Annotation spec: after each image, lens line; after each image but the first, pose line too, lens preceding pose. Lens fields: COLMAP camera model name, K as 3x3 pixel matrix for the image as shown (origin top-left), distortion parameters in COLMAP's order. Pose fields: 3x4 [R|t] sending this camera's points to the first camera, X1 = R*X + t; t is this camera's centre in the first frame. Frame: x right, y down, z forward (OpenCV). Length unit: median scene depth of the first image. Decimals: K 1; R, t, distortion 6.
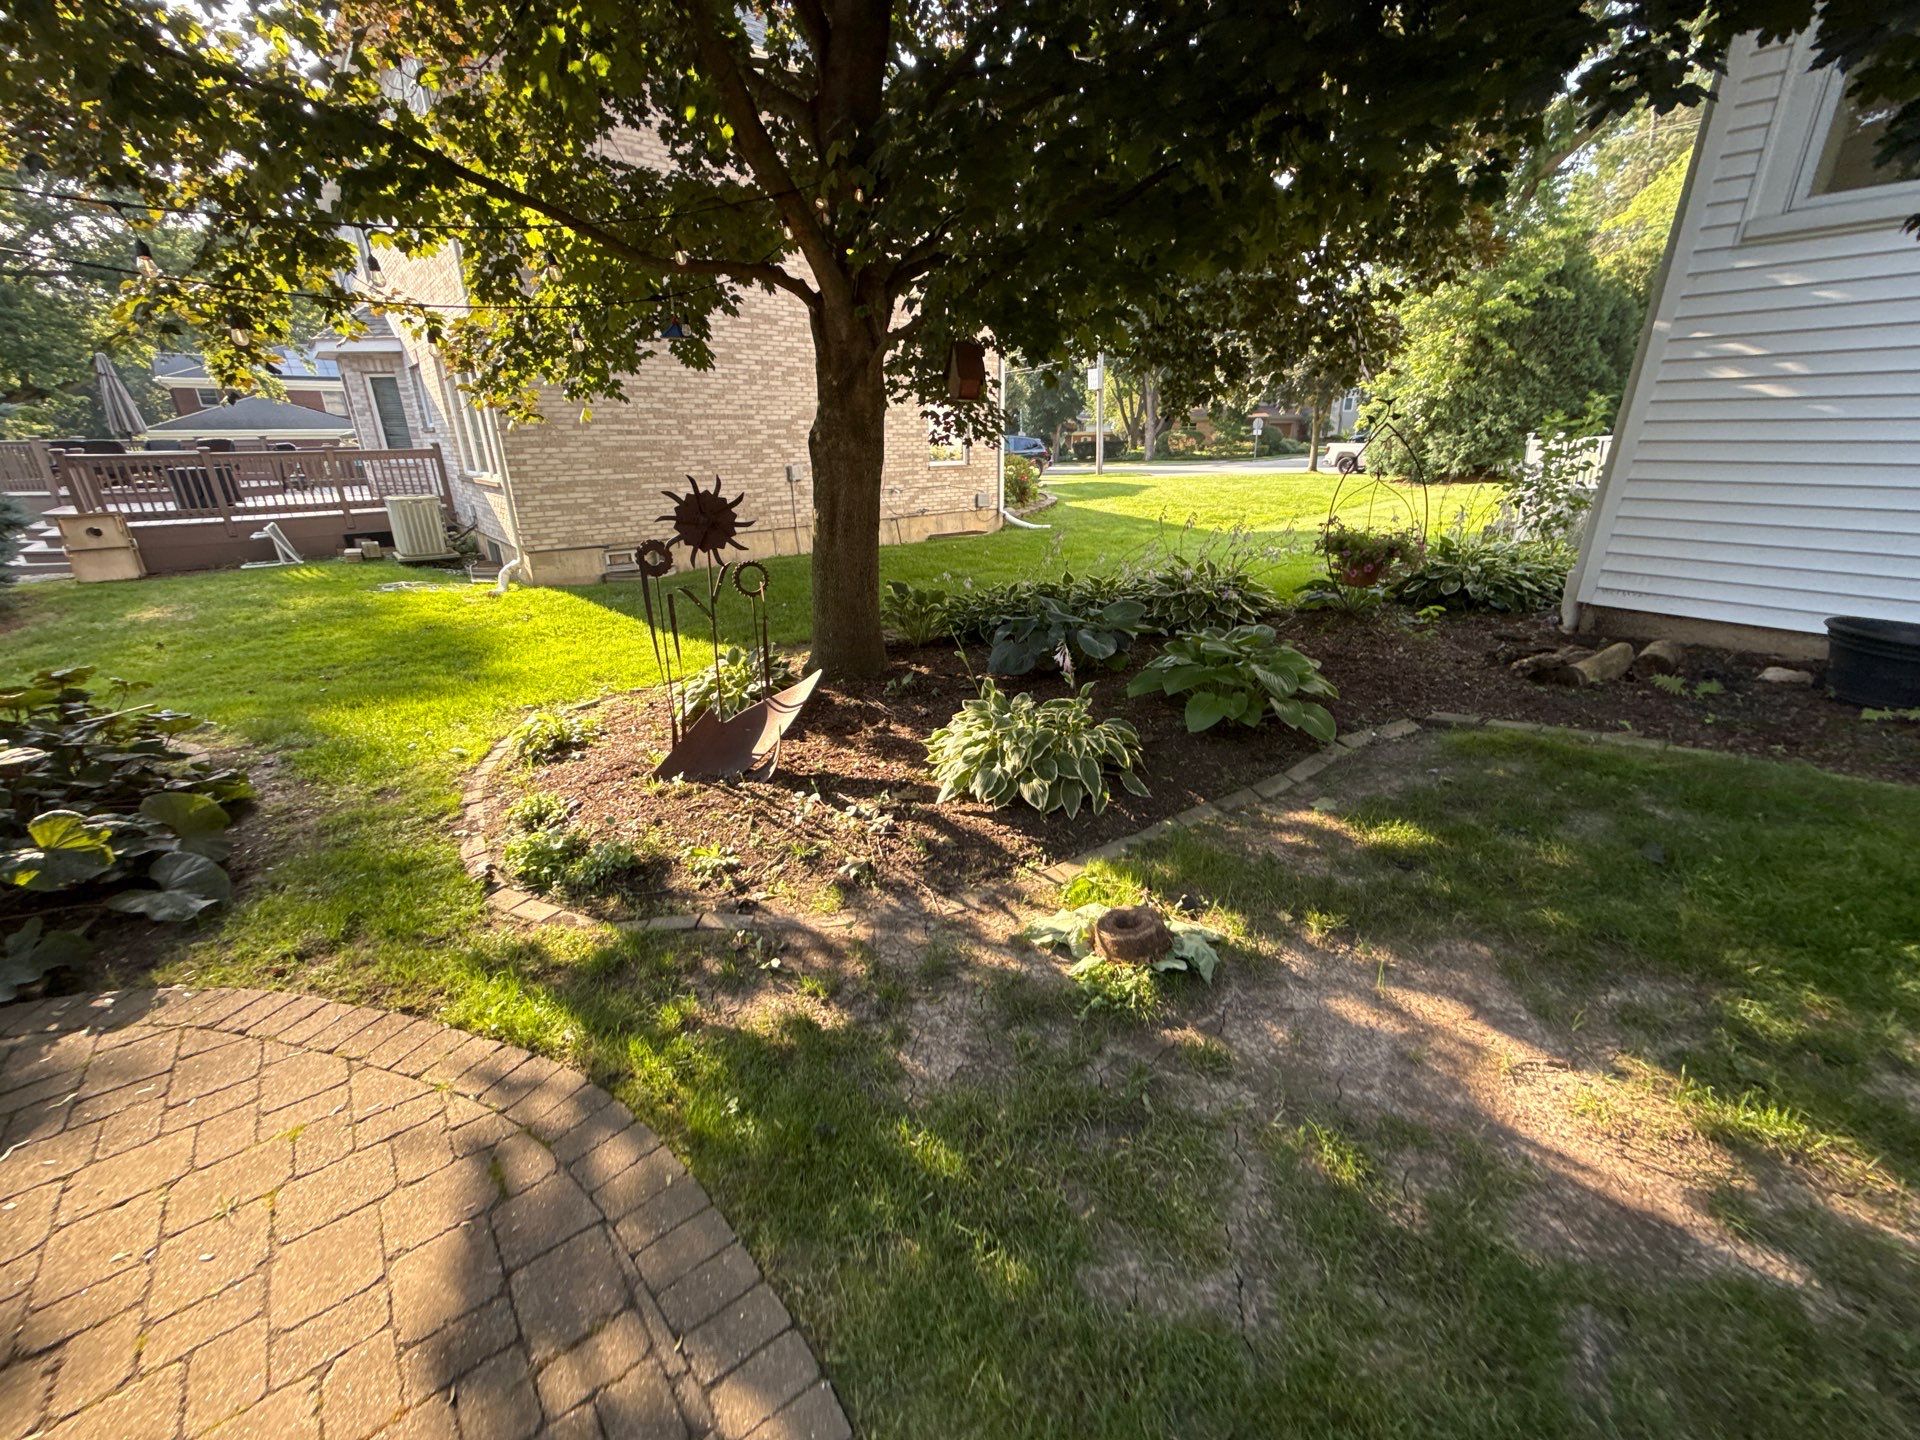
lens RADIAL K [[759.9, 0, 958.6], [0, 759.9, 709.7], [0, 0, 1]] dist [-0.000522, -0.000203]
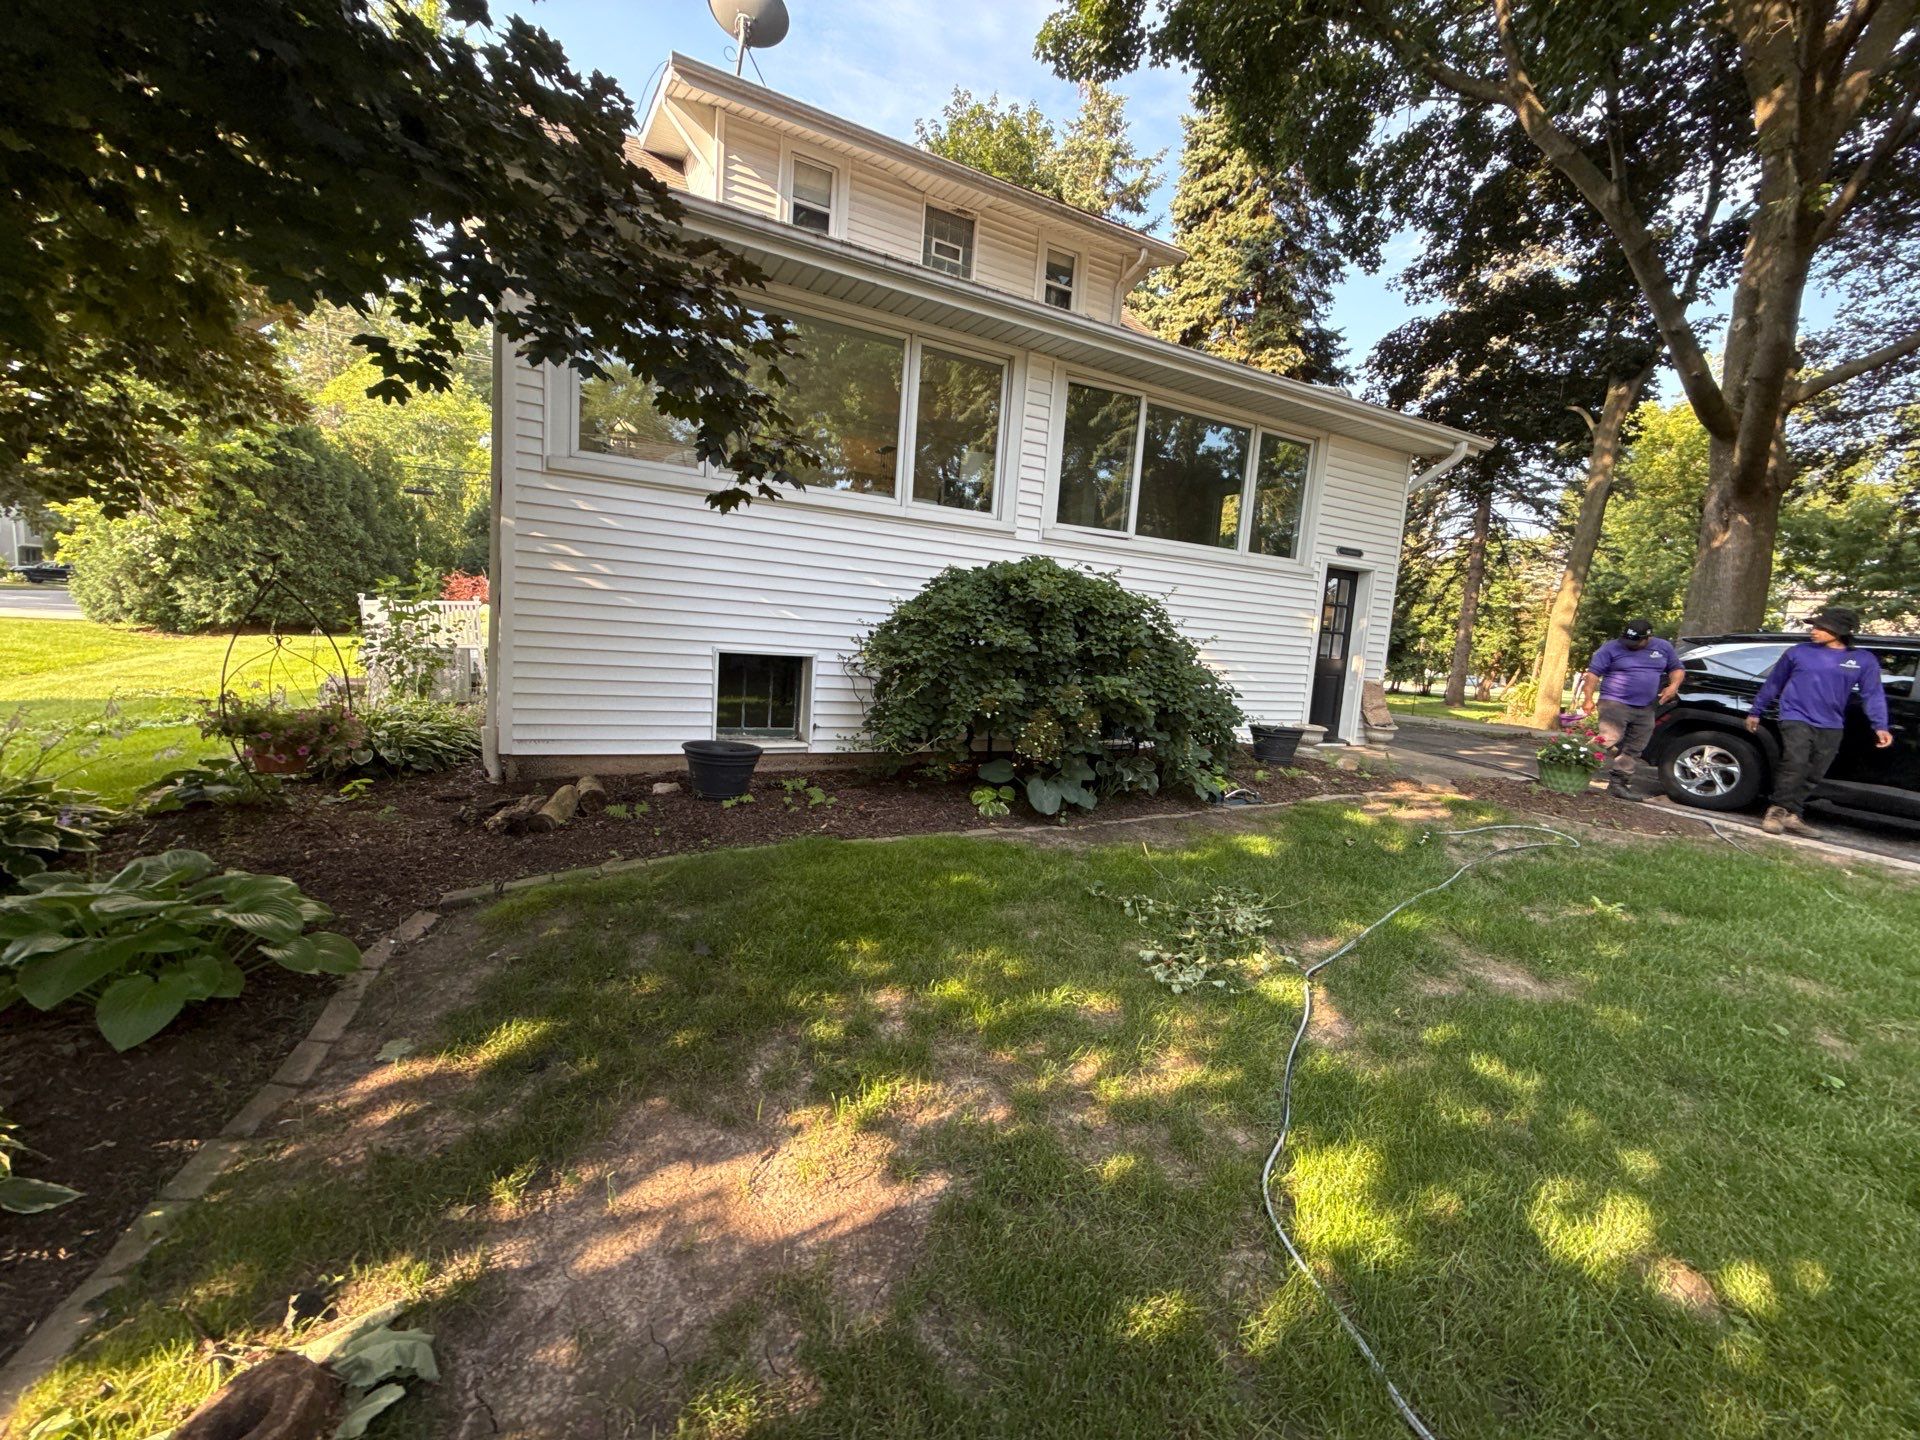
lens RADIAL K [[759.9, 0, 958.6], [0, 759.9, 709.7], [0, 0, 1]] dist [-0.000522, -0.000203]
pose [[0.227144, -0.077829, 0.970746, -0.115810], [0.260449, 0.965347, 0.016454, -0.071411], [-0.938388, 0.249092, 0.239544, 0.156644]]
